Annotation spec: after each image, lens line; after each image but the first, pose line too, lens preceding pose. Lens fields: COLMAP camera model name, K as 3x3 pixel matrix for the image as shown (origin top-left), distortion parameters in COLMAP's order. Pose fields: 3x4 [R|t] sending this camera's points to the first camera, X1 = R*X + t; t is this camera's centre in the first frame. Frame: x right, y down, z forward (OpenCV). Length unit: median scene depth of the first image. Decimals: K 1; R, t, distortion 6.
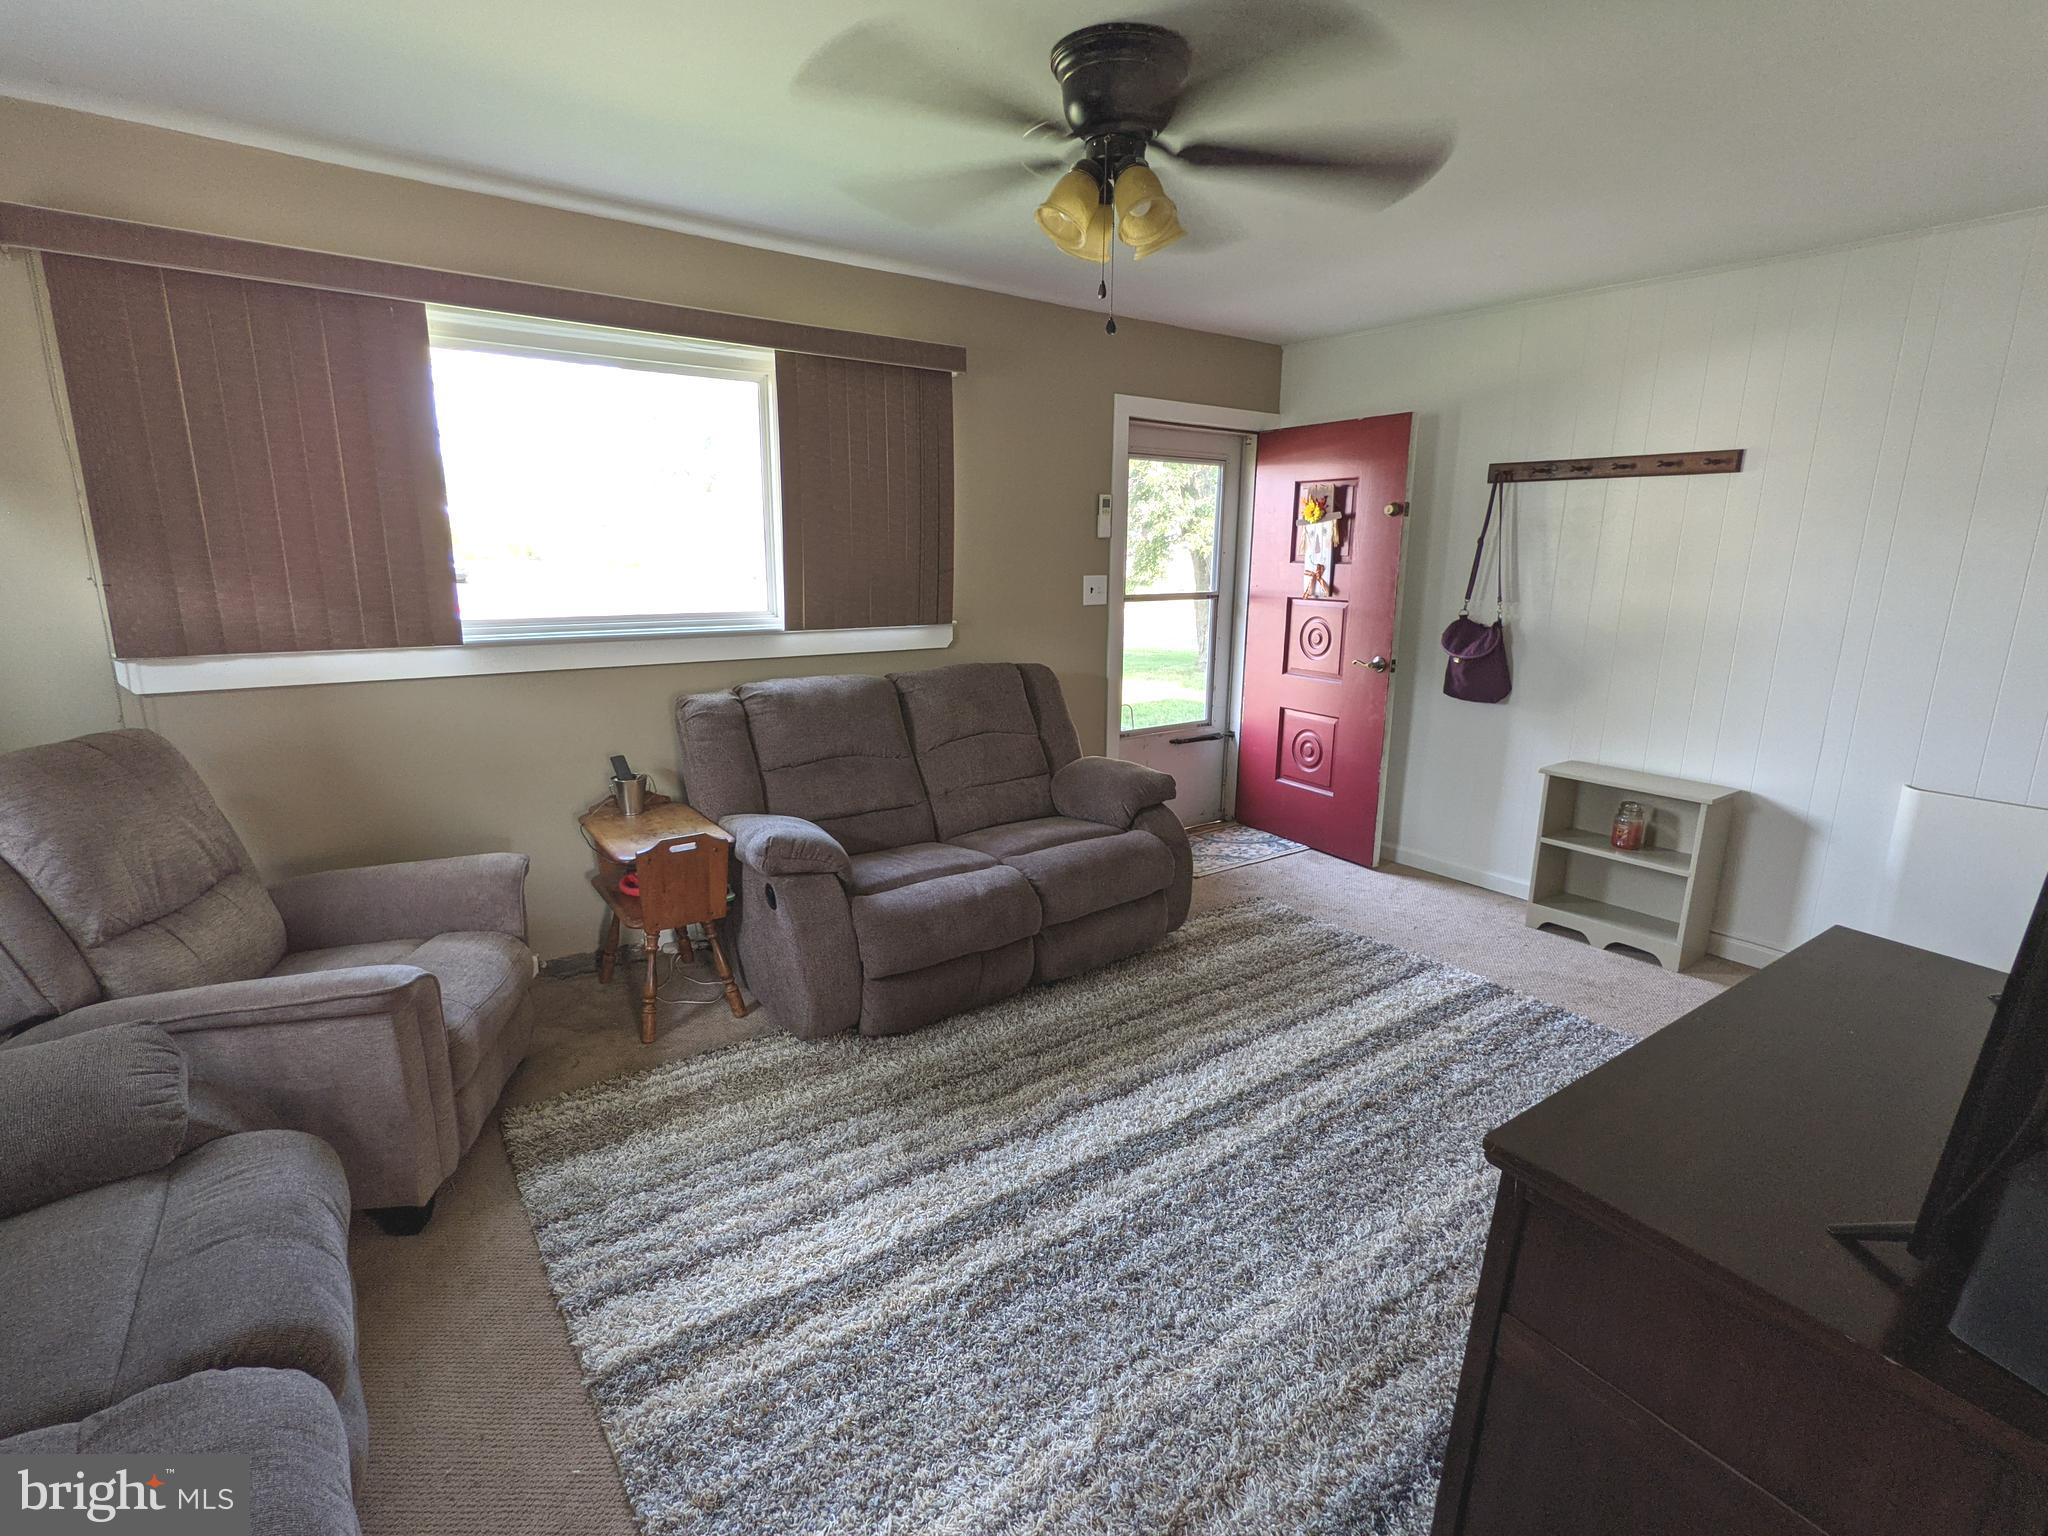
lens RADIAL K [[991.3, 0, 1031.8], [0, 991.3, 766.1], [0, 0, 1]] dist [0.000212, 0.000525]
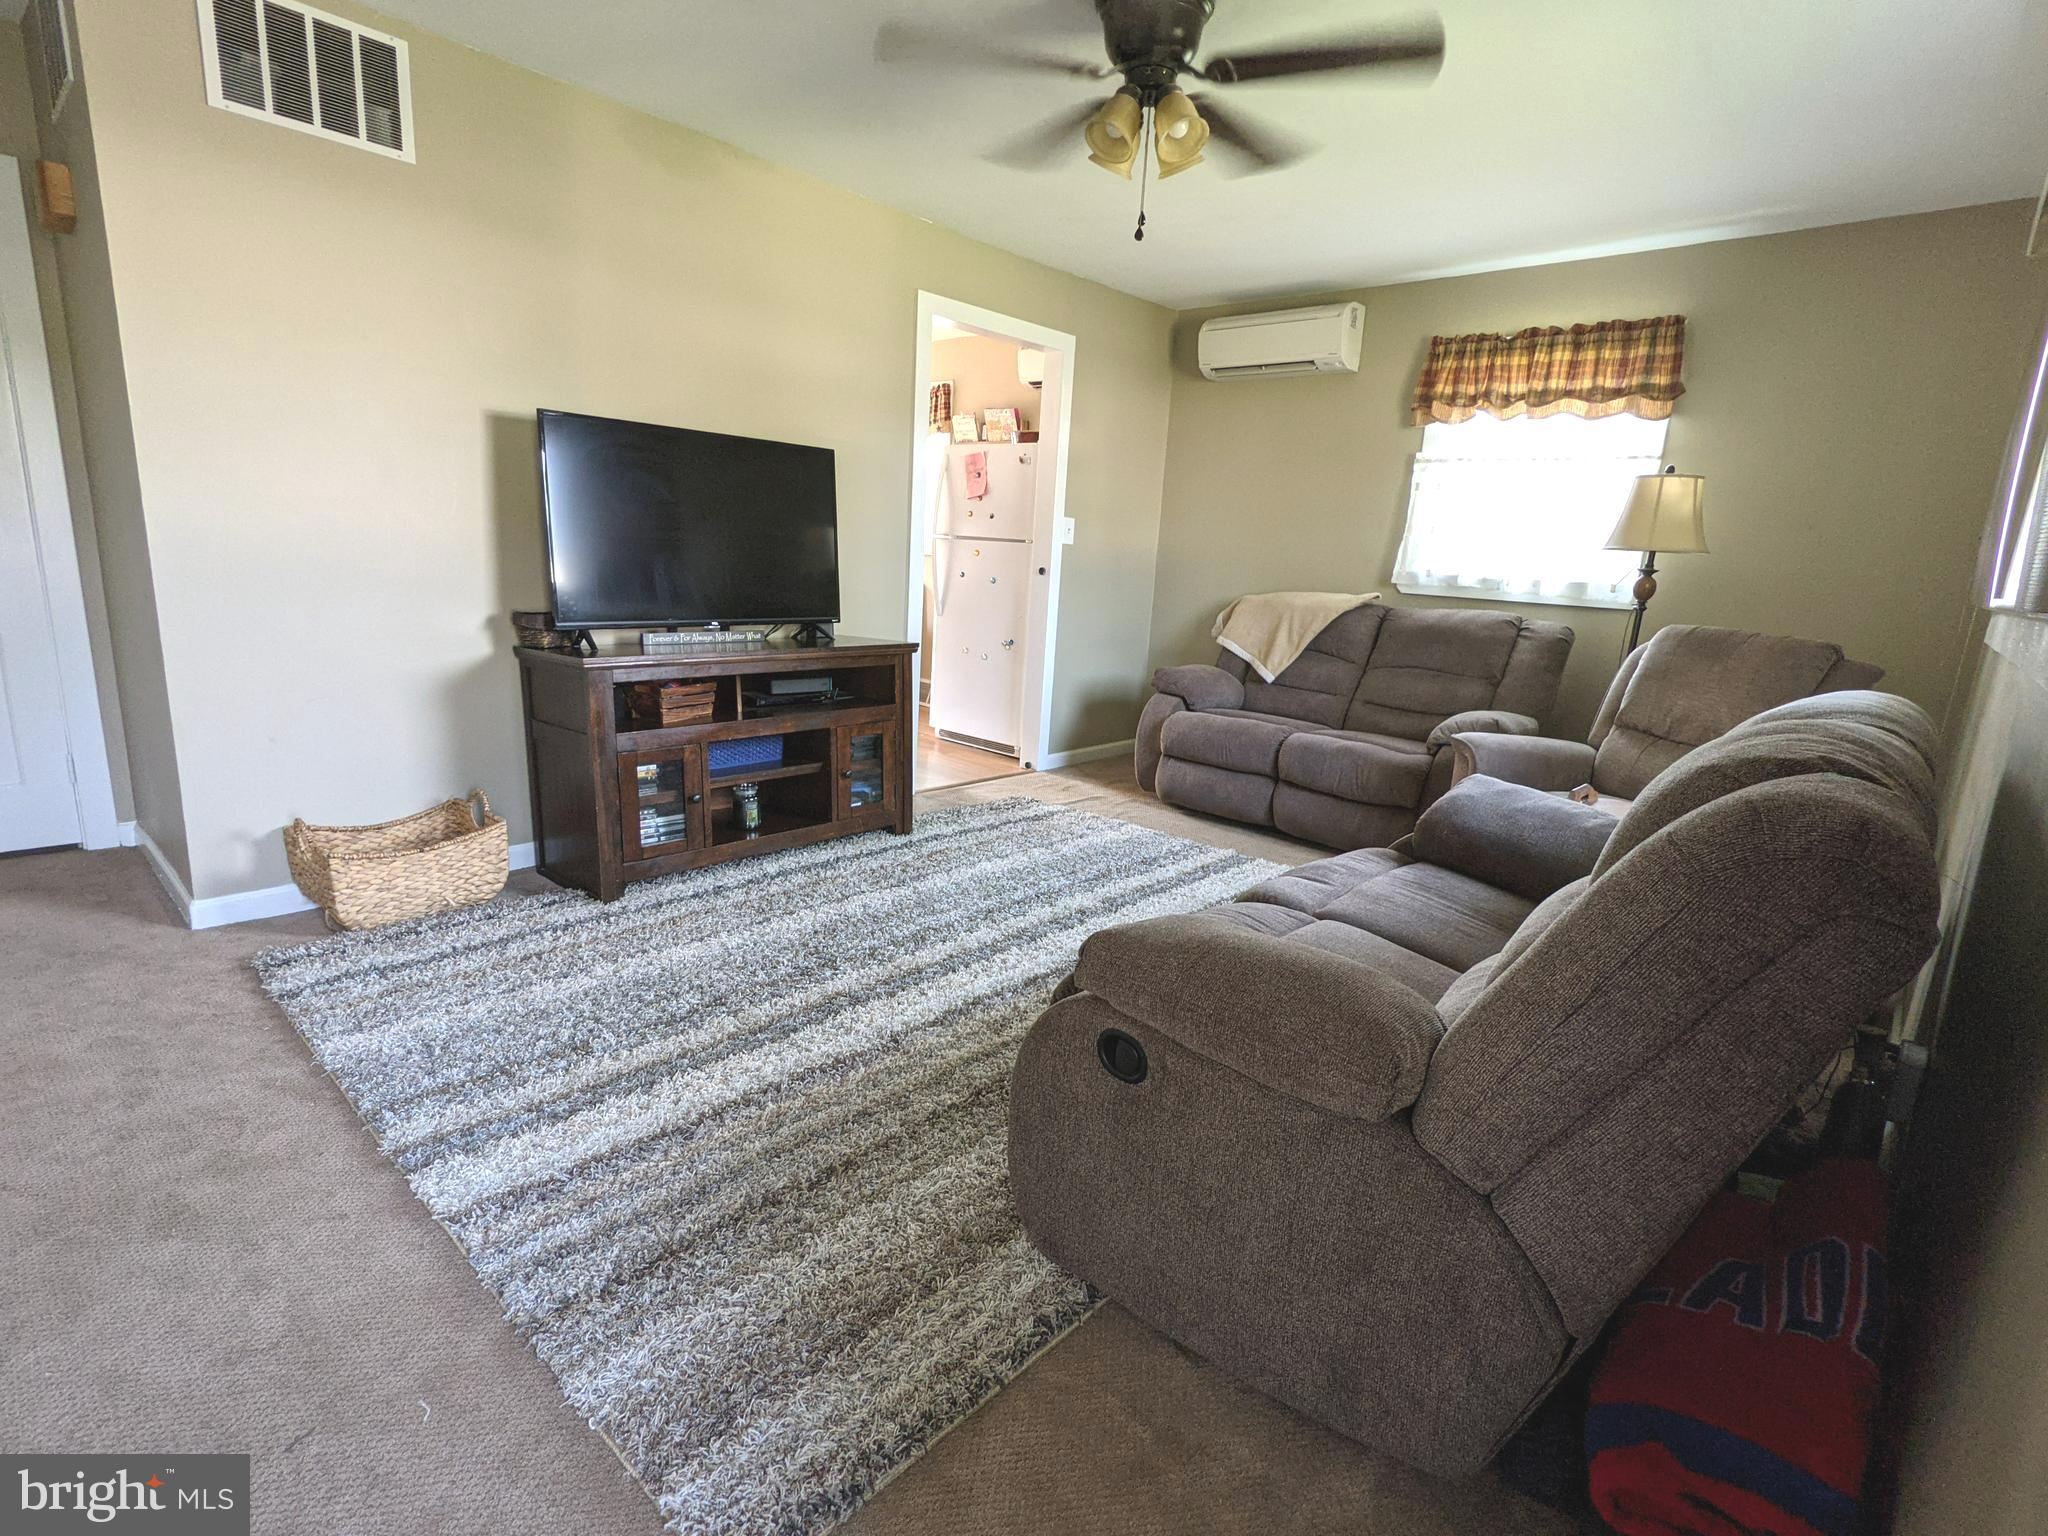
lens RADIAL K [[991.3, 0, 1031.8], [0, 991.3, 766.1], [0, 0, 1]] dist [0.000212, 0.000525]
pose [[-0.976092, -0.021099, -0.216331, 0.295134], [-0.110719, 0.904738, 0.411329, -0.243681], [0.187044, 0.425447, -0.885443, 1.595273]]
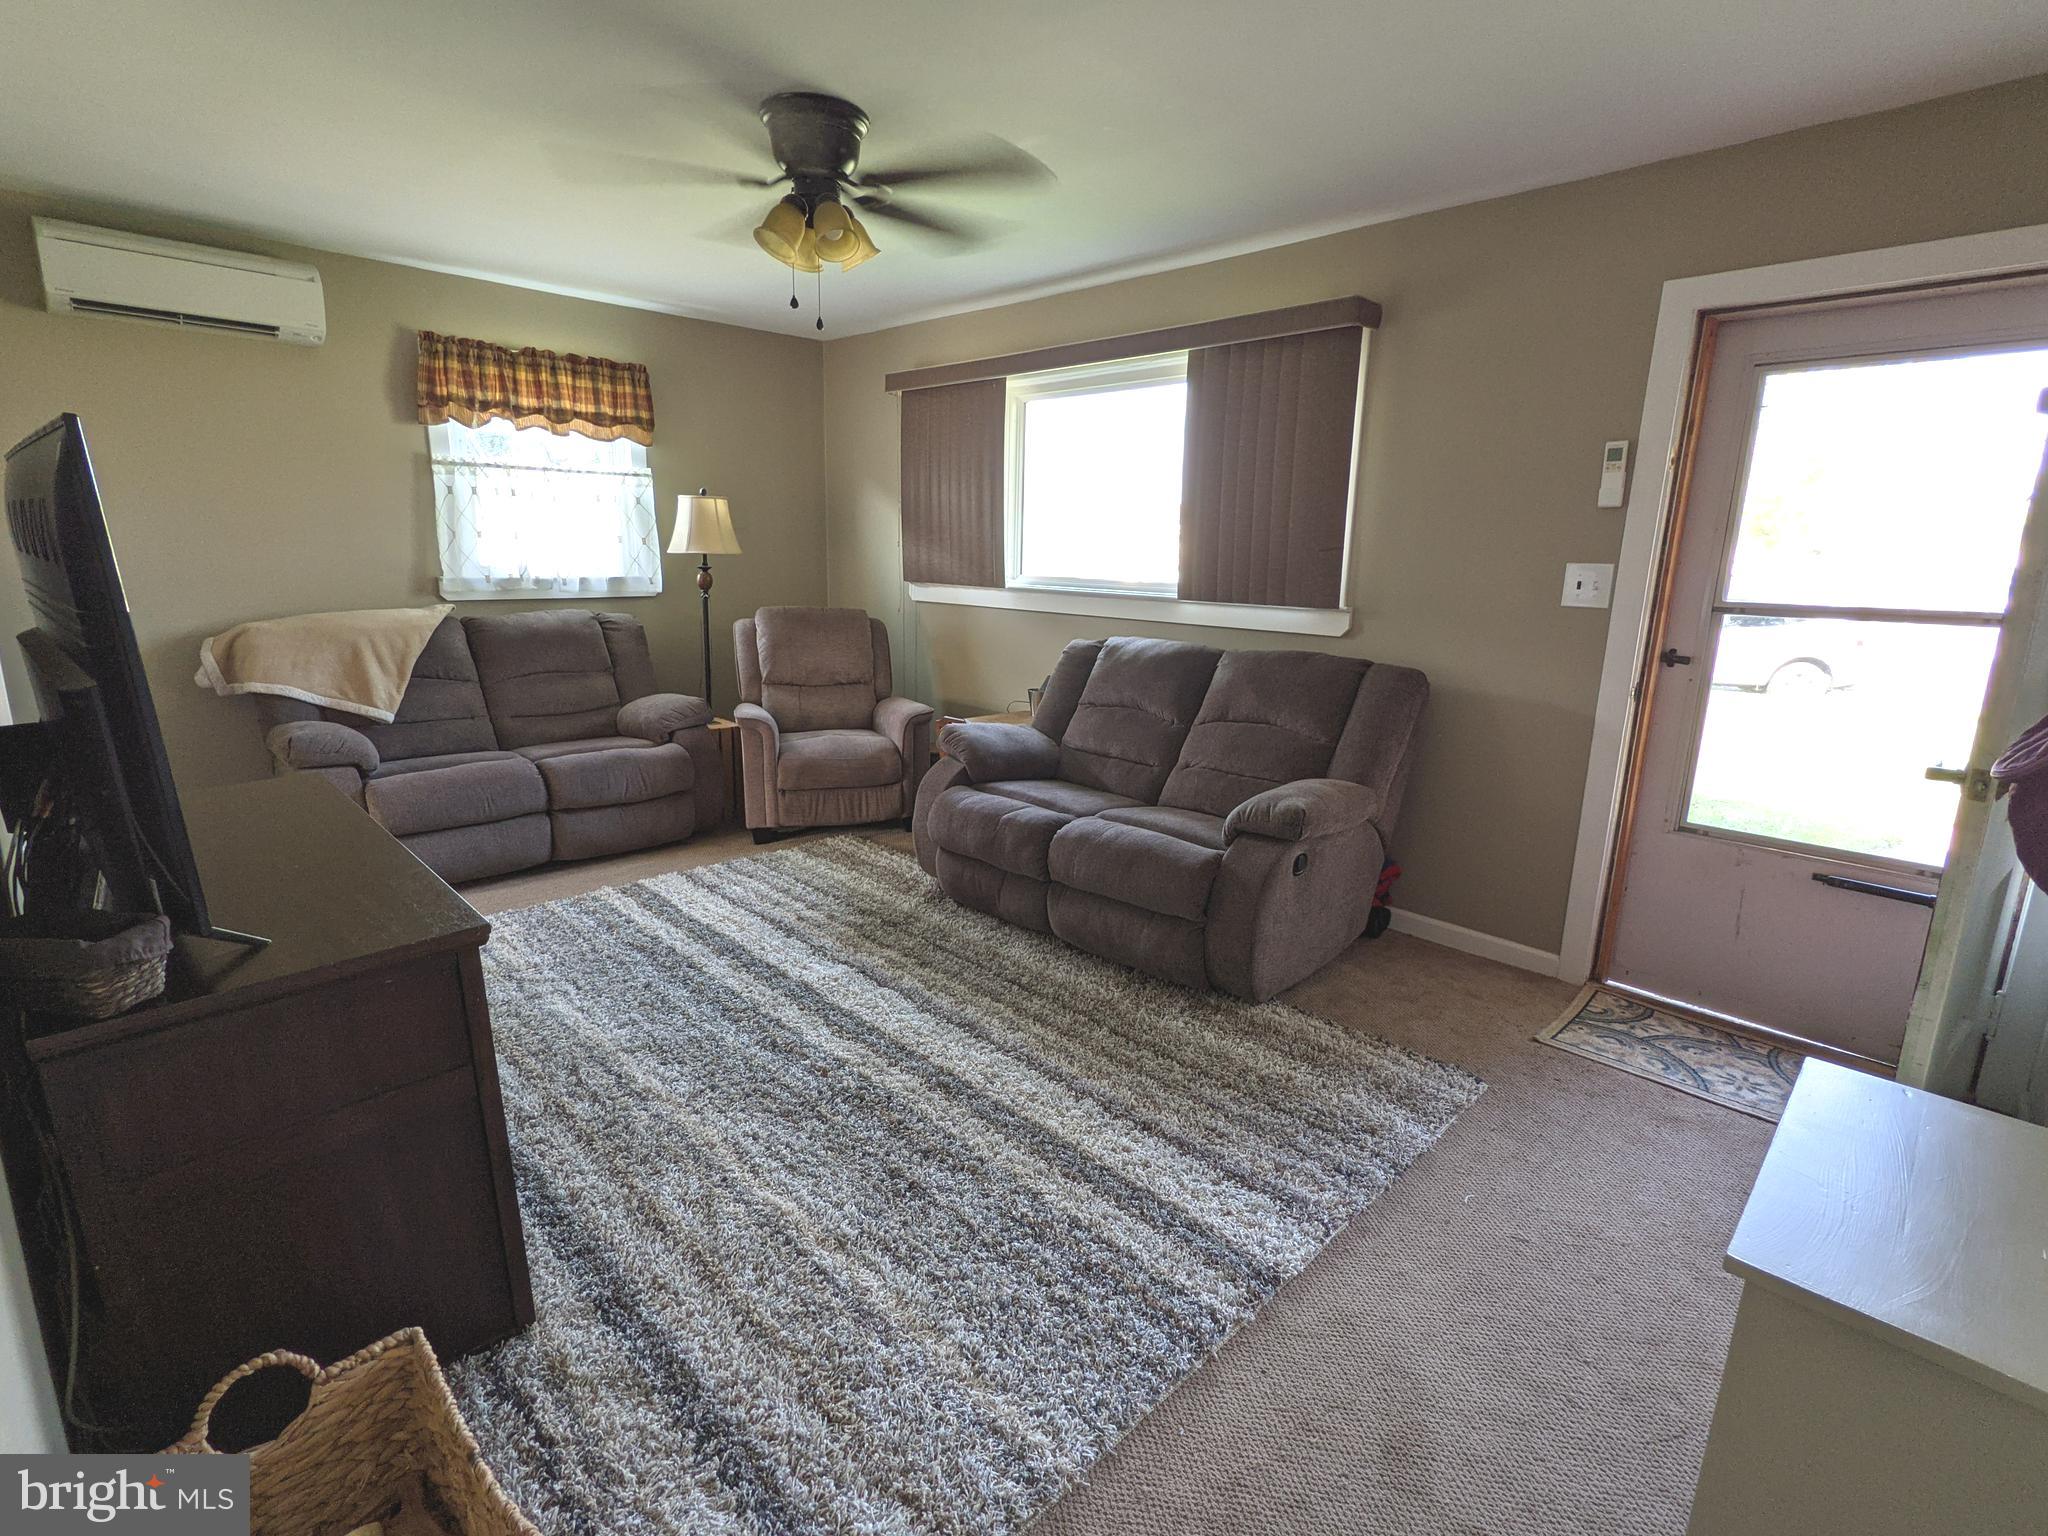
lens RADIAL K [[983.1, 0, 1021.9], [0, 983.1, 771.4], [0, 0, 1]] dist [-0.001561, -0.000301]
pose [[0.143347, 0.213926, -0.966275, 1.018374], [-0.233829, 0.956036, 0.176970, -0.126342], [0.961653, 0.200575, 0.187067, 0.785406]]
